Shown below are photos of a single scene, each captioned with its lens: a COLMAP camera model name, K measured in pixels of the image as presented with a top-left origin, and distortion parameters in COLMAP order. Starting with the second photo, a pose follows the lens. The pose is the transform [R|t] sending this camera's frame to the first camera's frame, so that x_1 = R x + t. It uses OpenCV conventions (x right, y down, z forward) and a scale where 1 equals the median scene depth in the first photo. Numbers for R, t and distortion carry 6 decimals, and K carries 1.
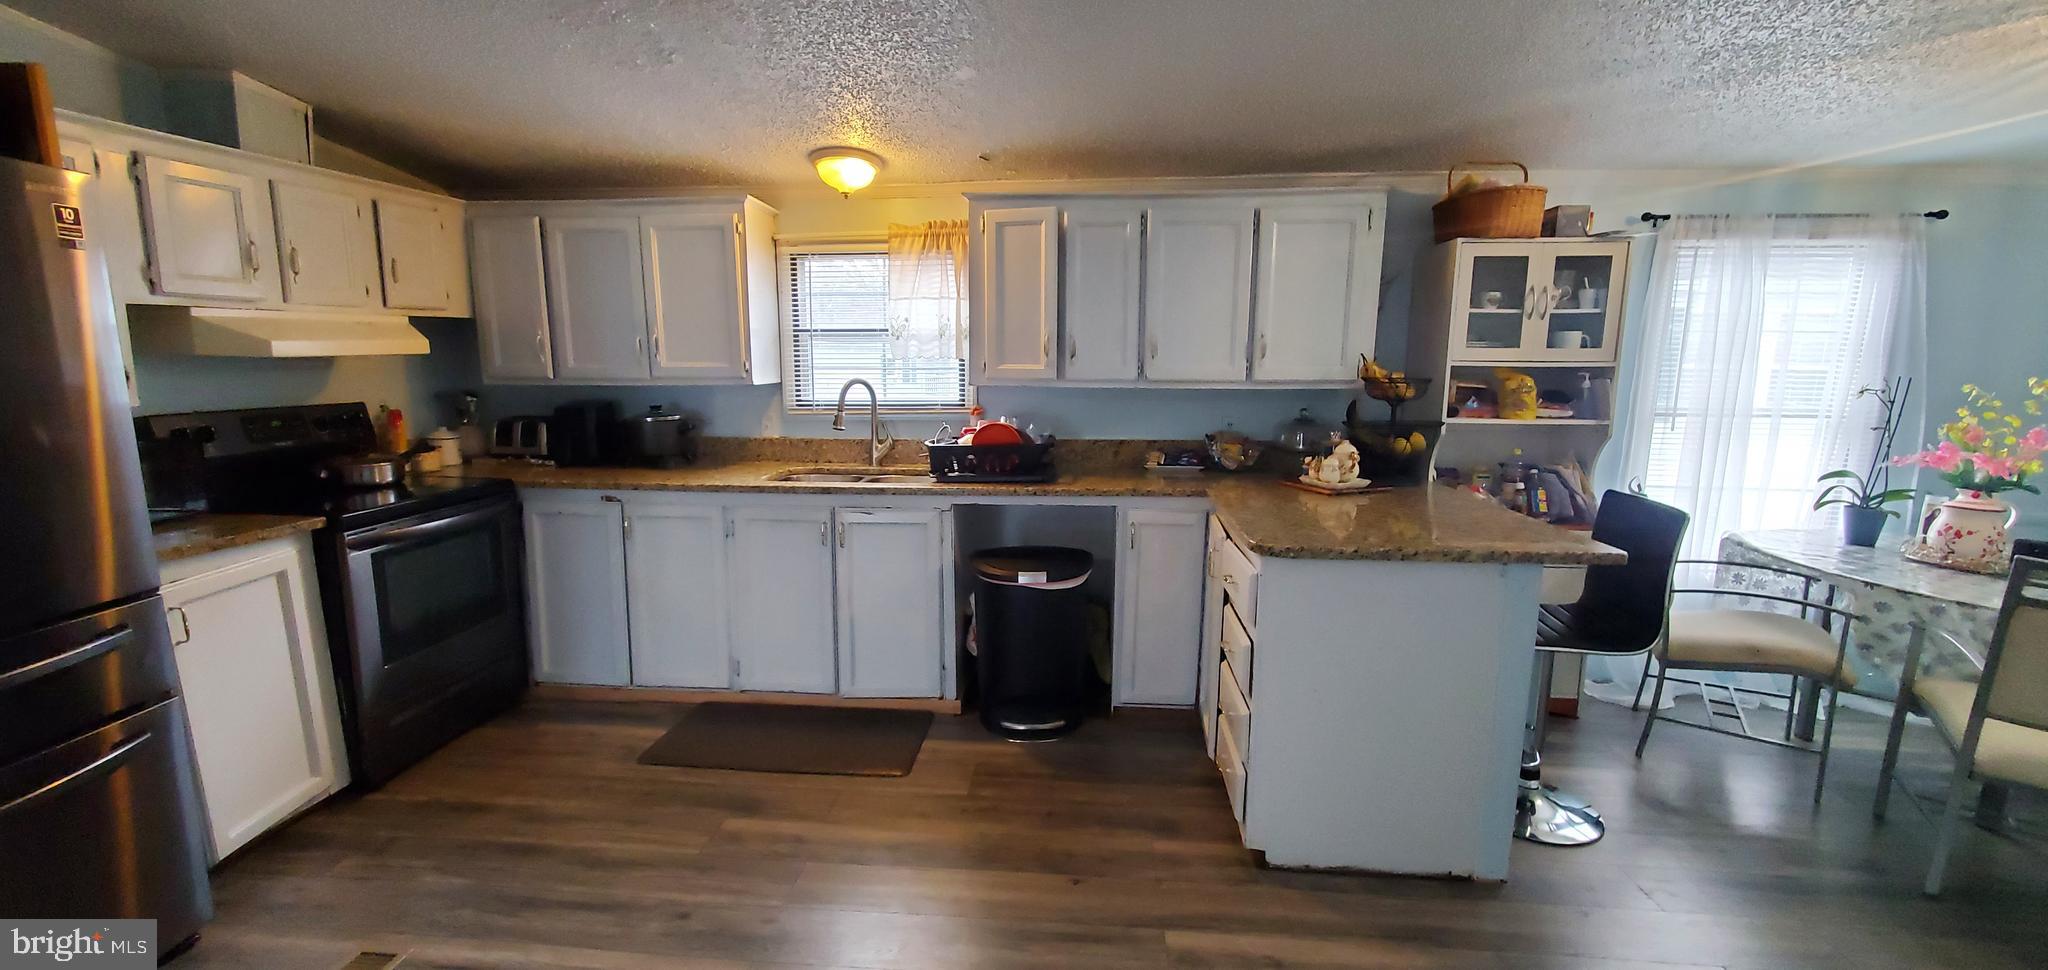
lens RADIAL K [[817.6, 0, 1025.9], [0, 817.6, 488.4], [0, 0, 1]] dist [0.000044, -0.000038]
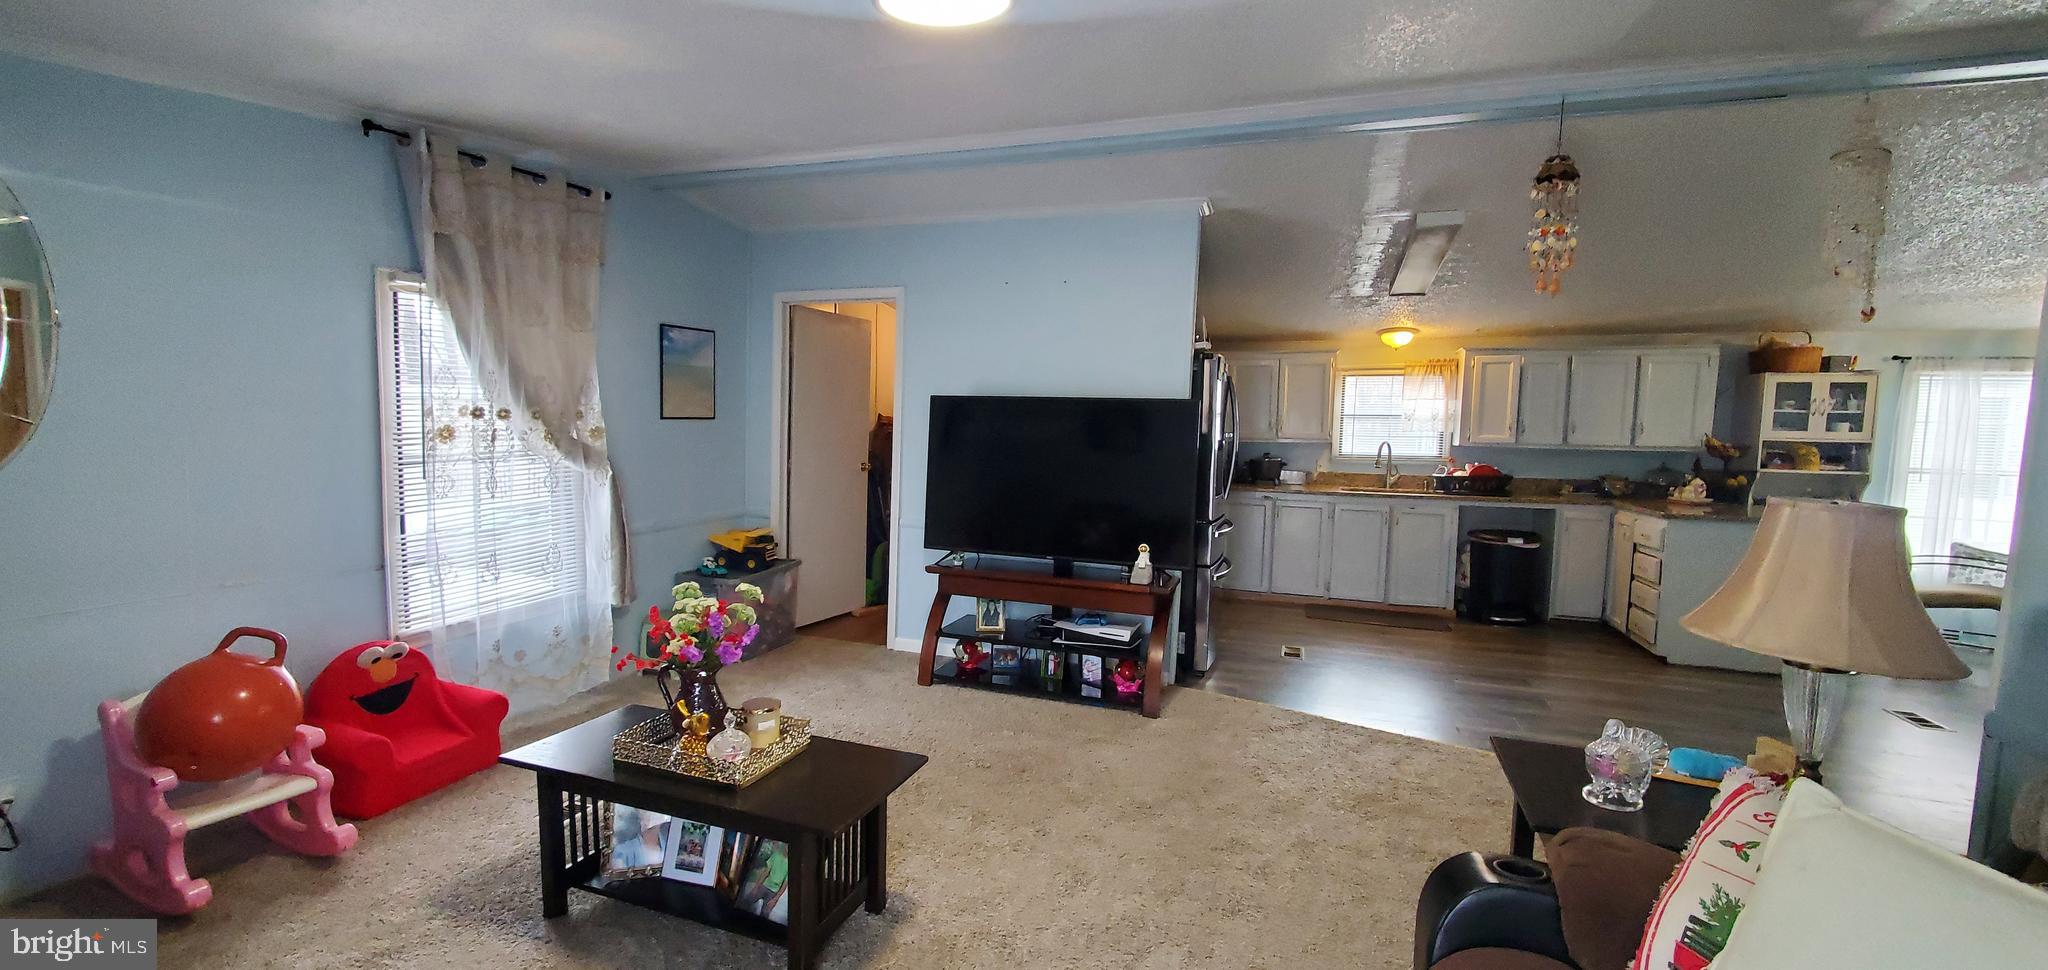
lens RADIAL K [[817.6, 0, 1025.9], [0, 817.6, 488.4], [0, 0, 1]] dist [0.000044, -0.000038]
pose [[0.967983, 0.035316, -0.248521, -0.610710], [-0.056181, 0.995418, -0.077368, 0.189268], [0.244650, 0.088853, 0.965532, -1.147677]]
